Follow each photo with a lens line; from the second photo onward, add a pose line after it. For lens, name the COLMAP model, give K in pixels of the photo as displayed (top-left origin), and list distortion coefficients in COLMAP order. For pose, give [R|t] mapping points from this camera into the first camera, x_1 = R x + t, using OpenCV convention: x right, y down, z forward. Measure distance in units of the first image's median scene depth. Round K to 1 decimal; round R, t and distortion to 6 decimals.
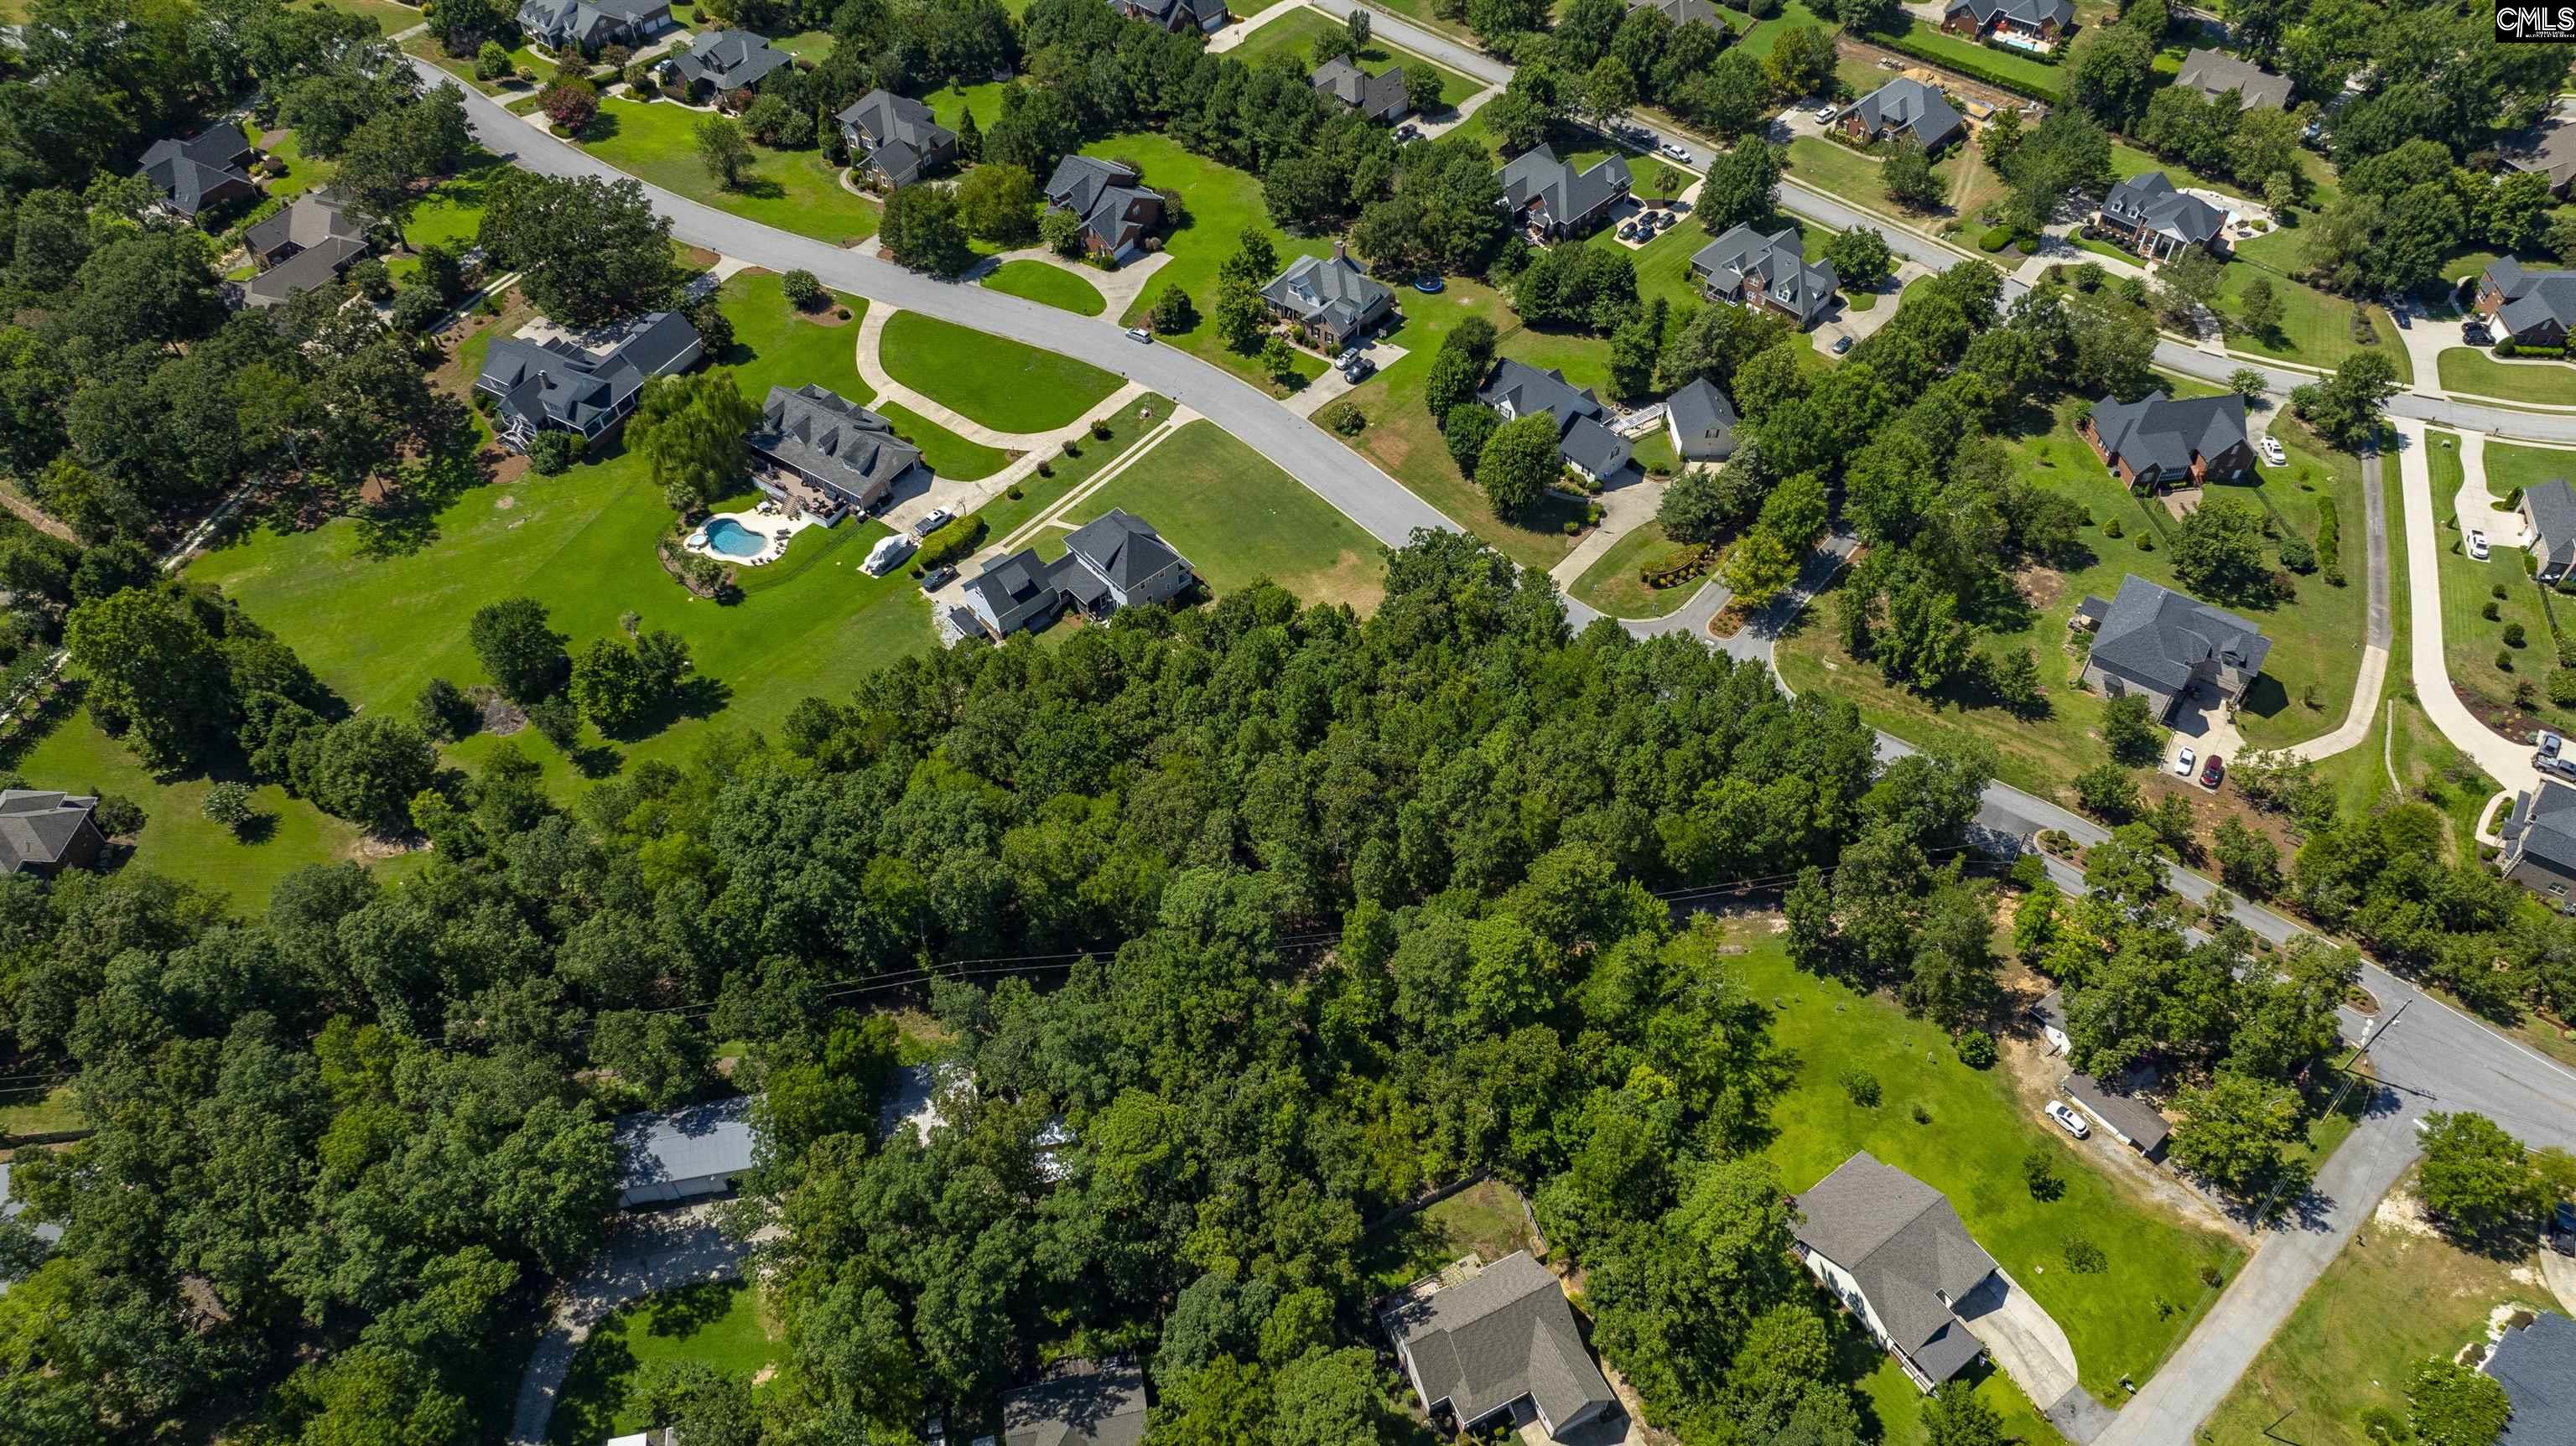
lens RADIAL K [[1816.0, 0, 1298.9], [0, 1816.0, 740.7], [0, 0, 1]] dist [-0.049570, 0.049549]
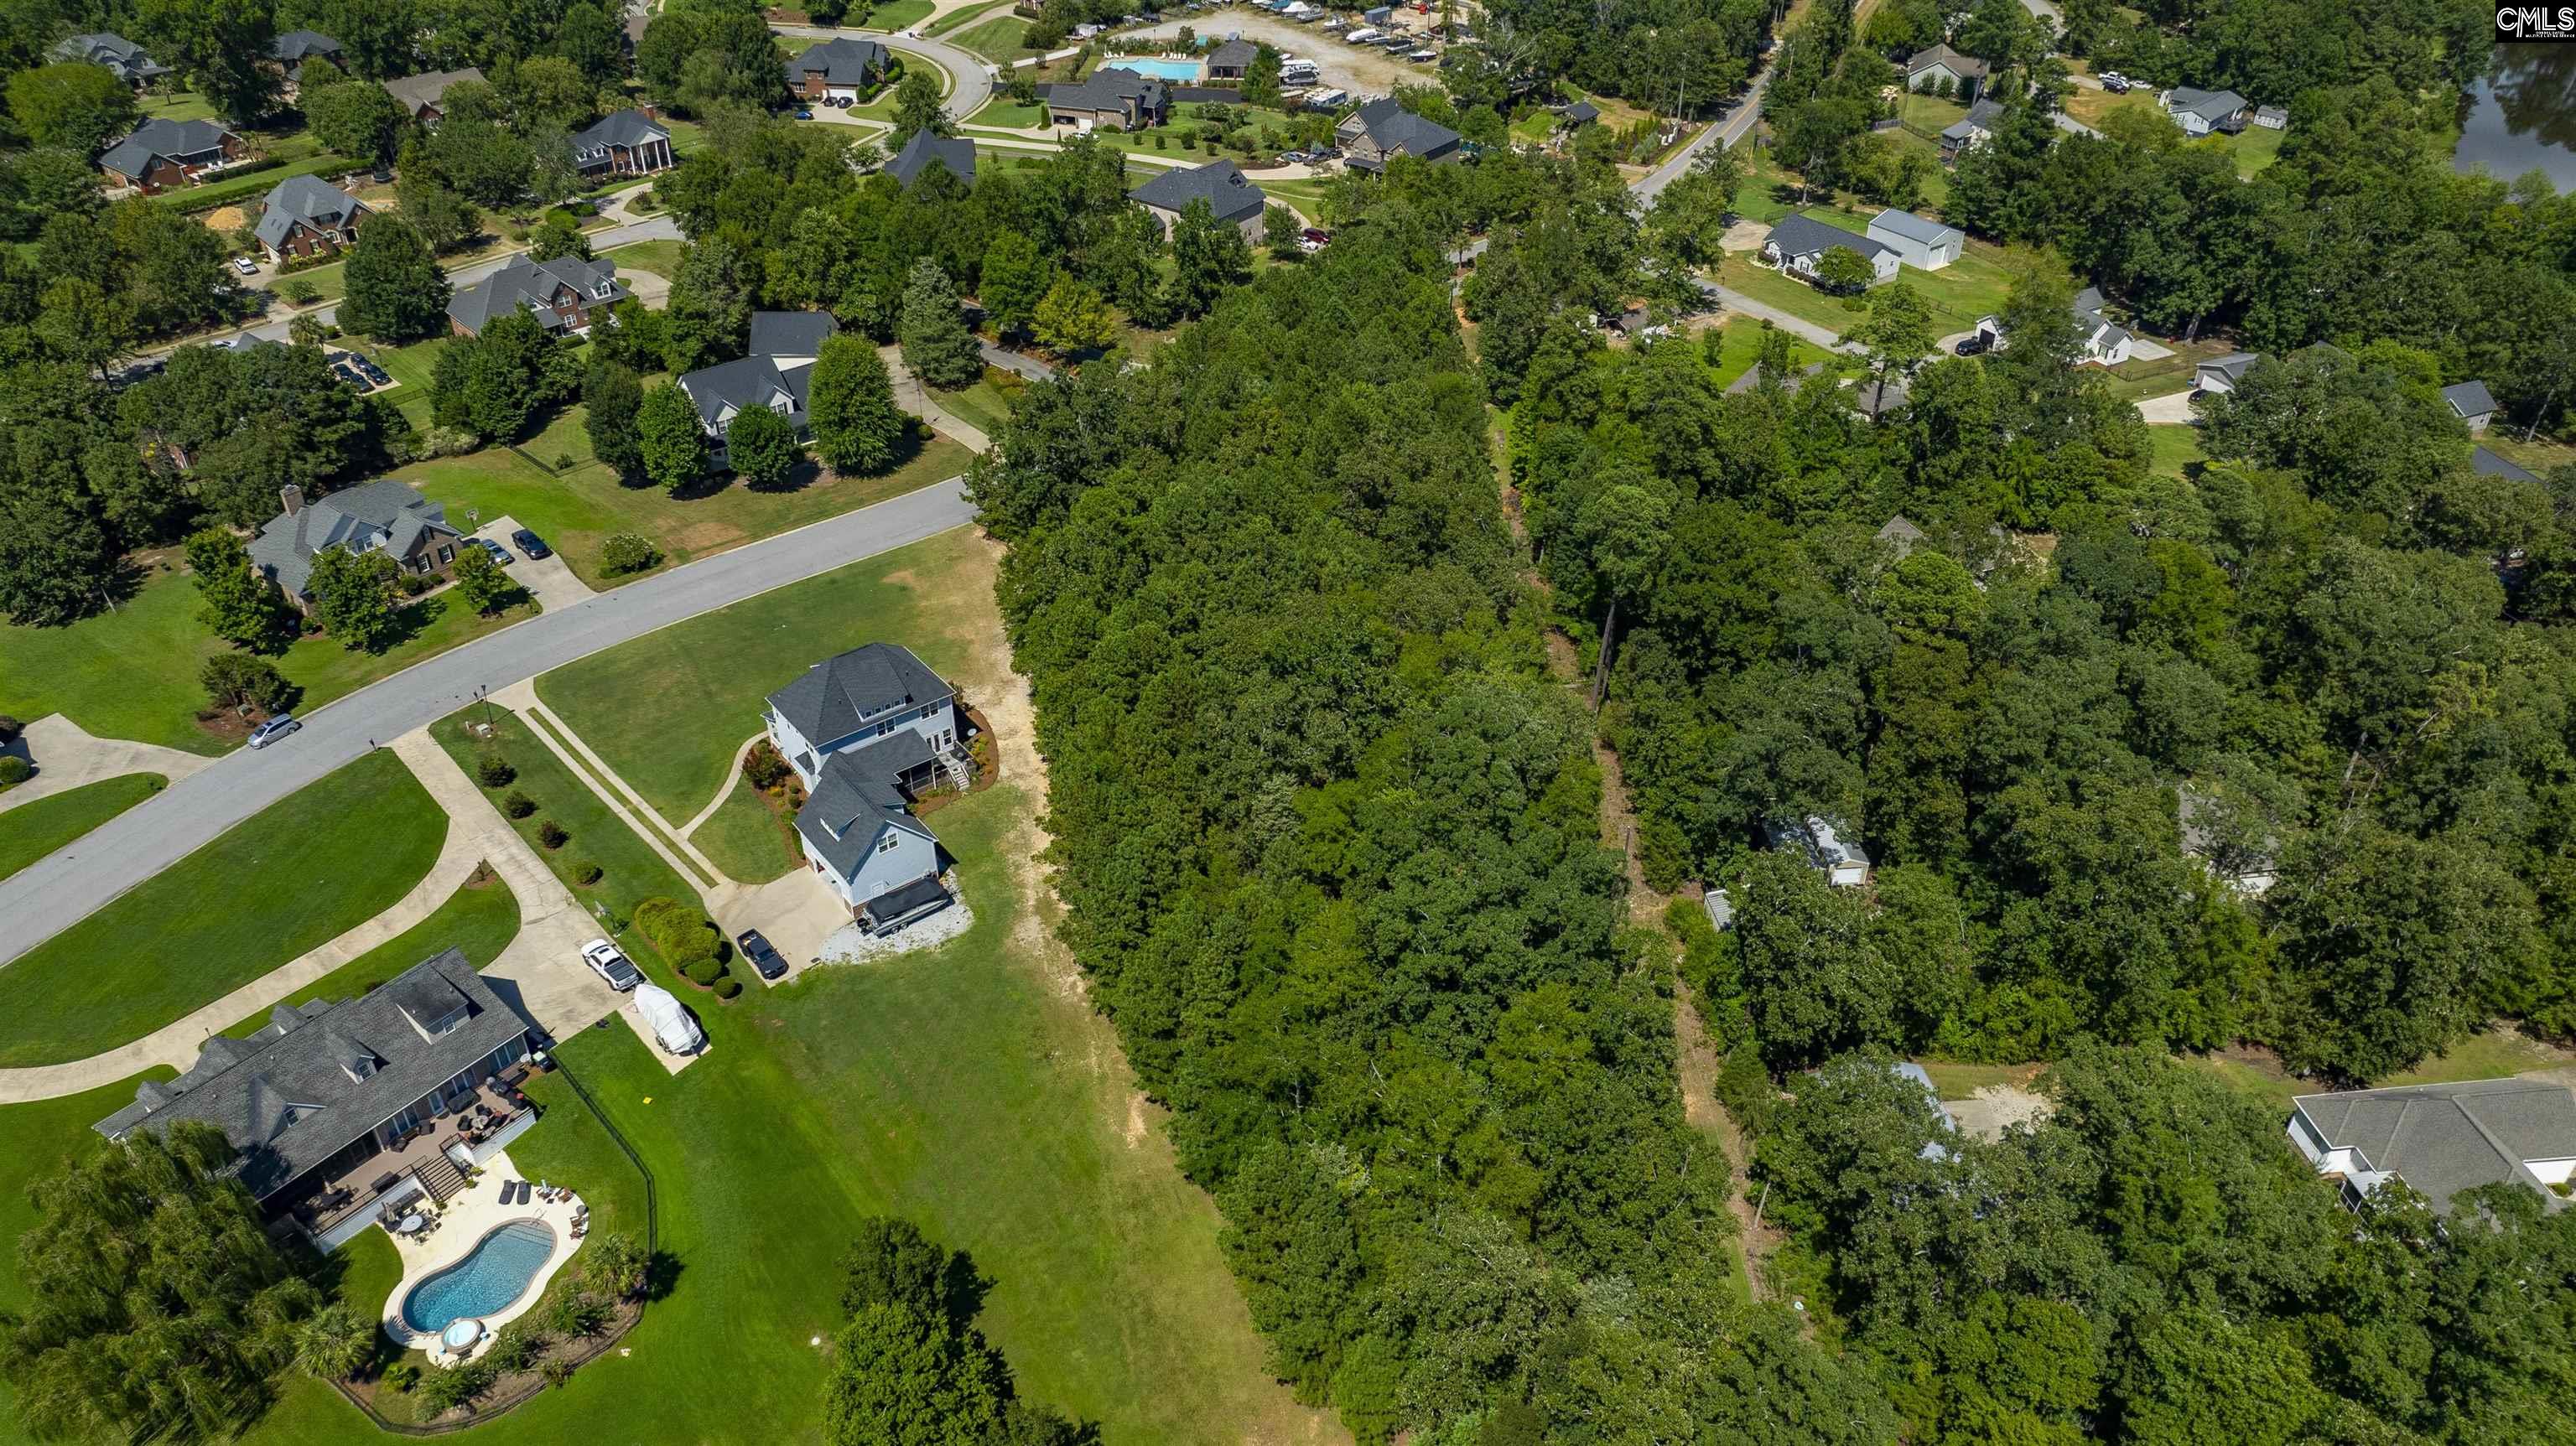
lens RADIAL K [[1816.0, 0, 1291.5], [0, 1816.0, 712.2], [0, 0, 1]] dist [-0.049570, 0.049549]
pose [[0.071518, -0.573544, 0.816047, -0.583262], [0.740871, 0.578327, 0.341538, -0.196548], [-0.667829, 0.580159, 0.466282, 0.543624]]
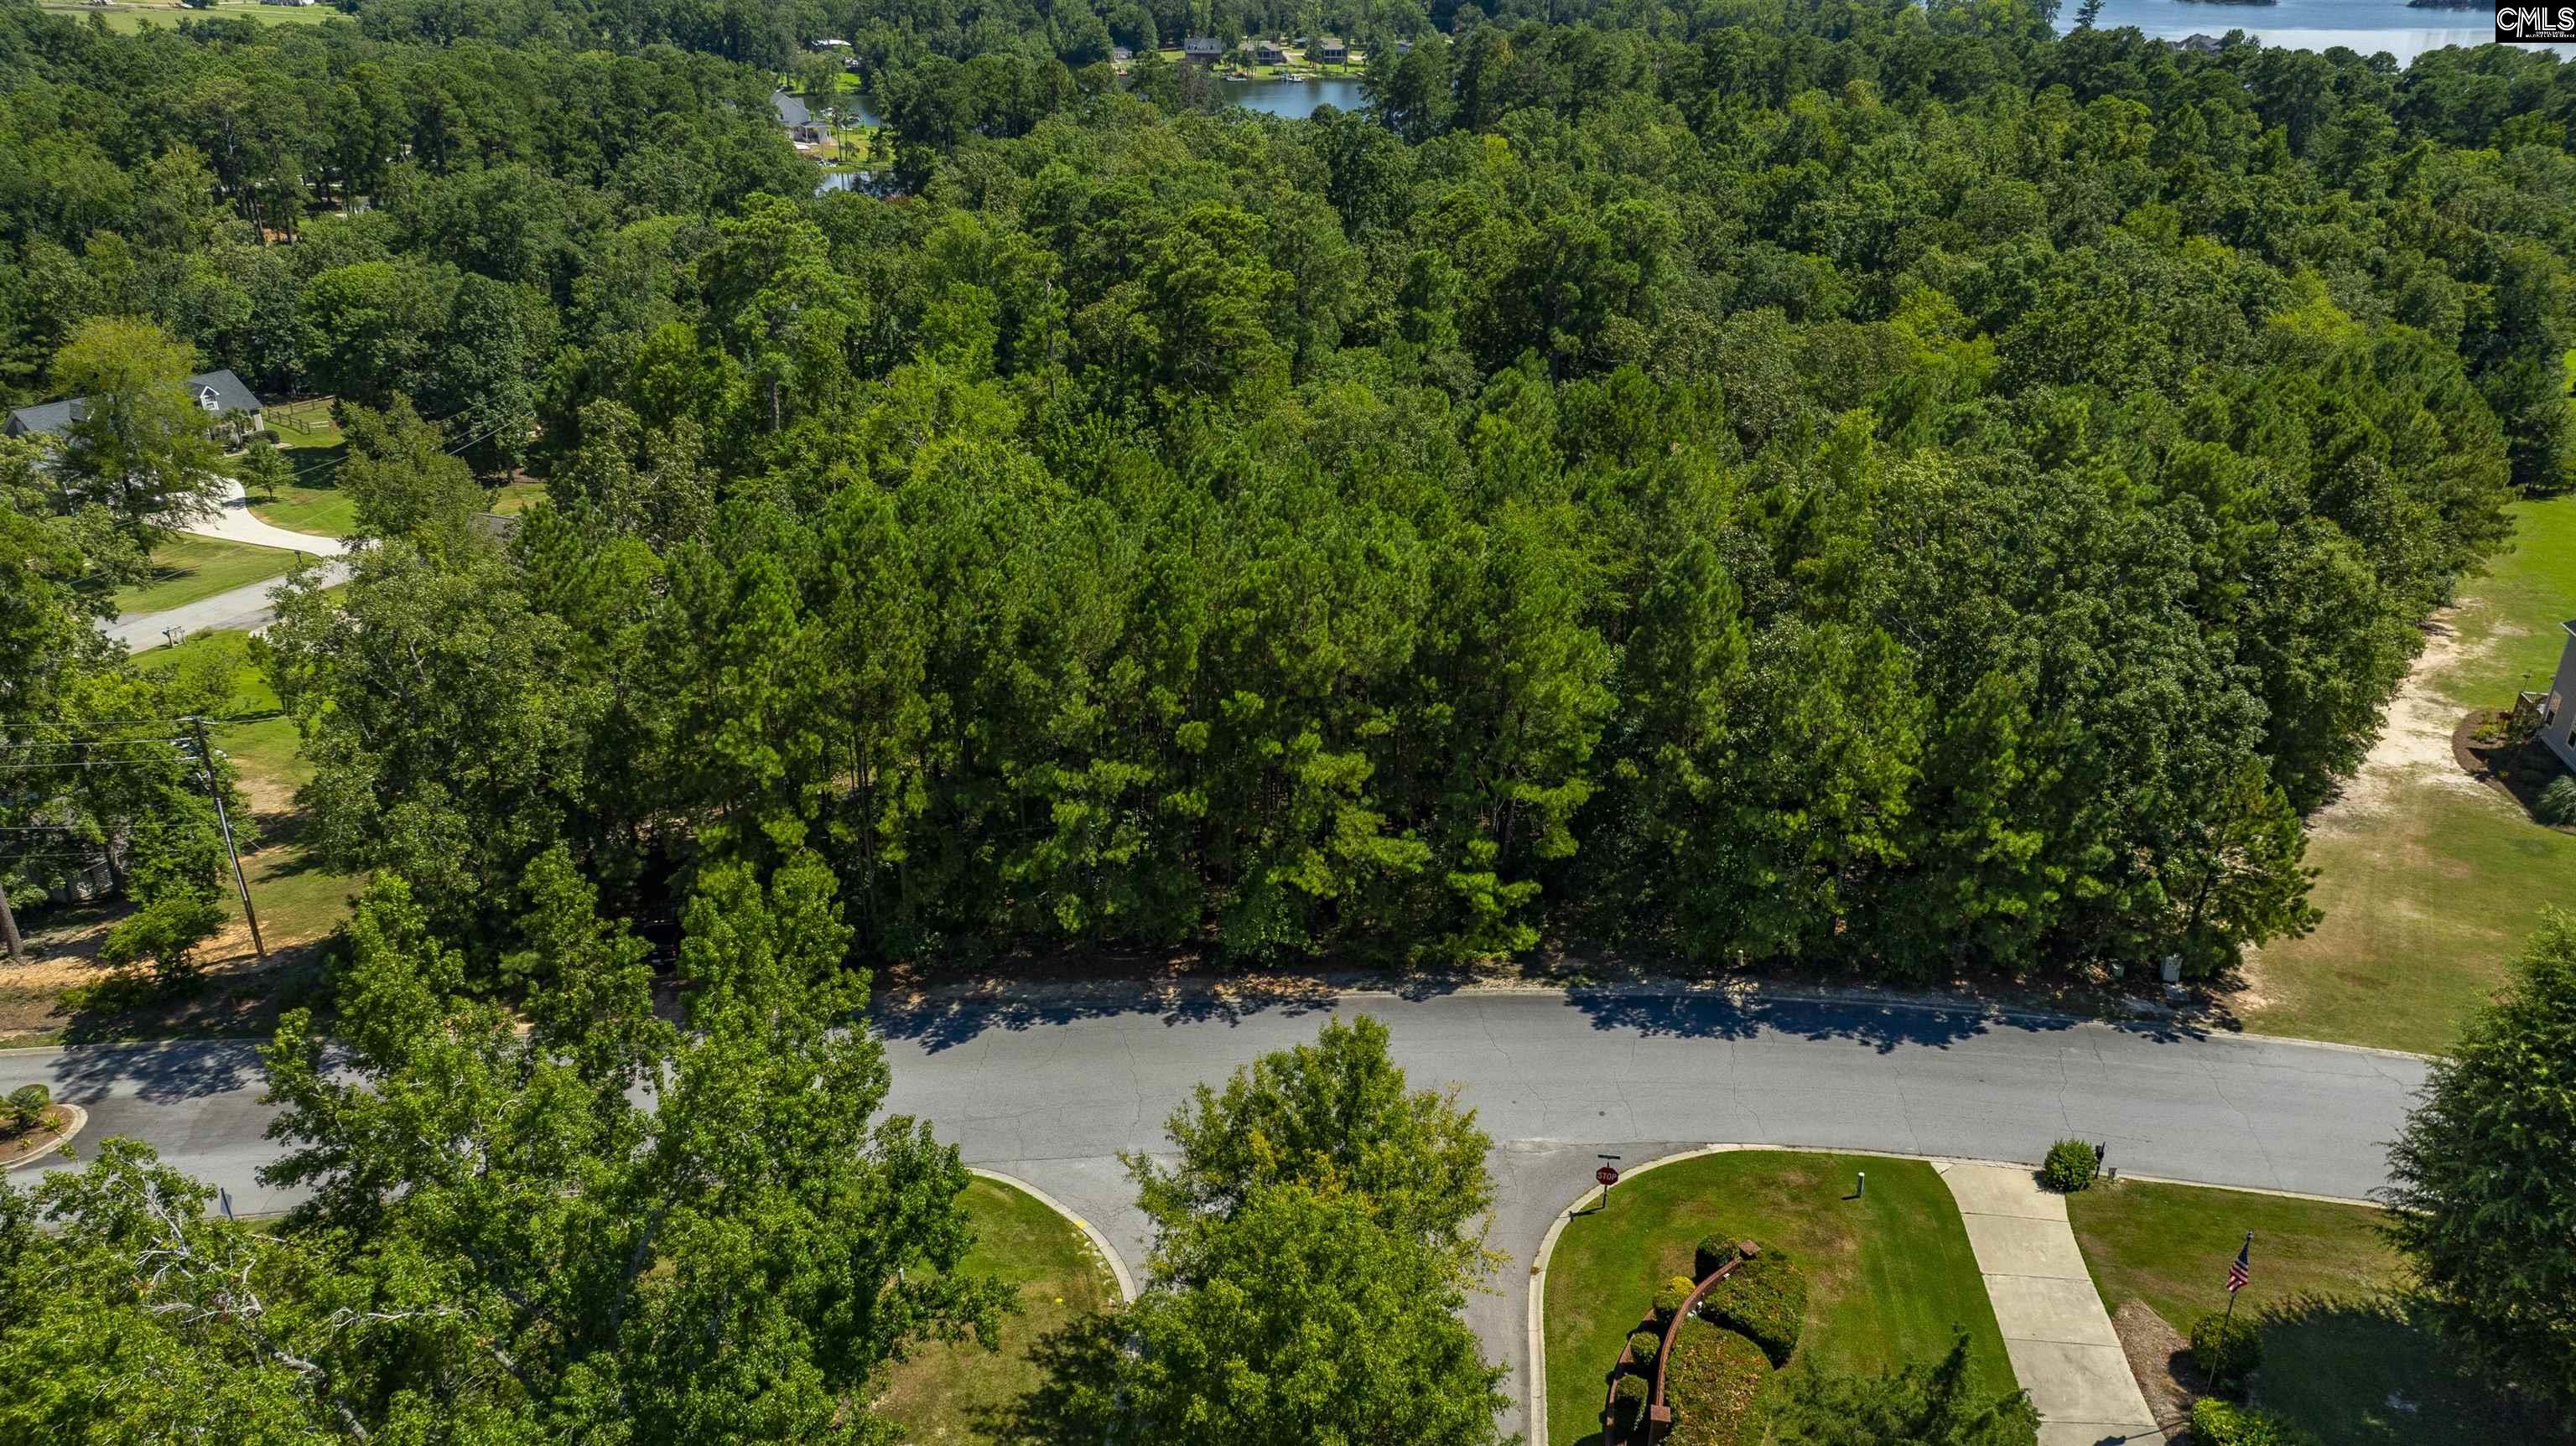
lens RADIAL K [[1816.0, 0, 1296.9], [0, 1816.0, 730.1], [0, 0, 1]] dist [-0.049570, 0.049549]
pose [[-0.828155, 0.213572, -0.518214, 0.319076], [-0.429527, 0.352156, 0.831560, -0.258979], [0.360090, 0.911248, -0.199905, 0.903747]]
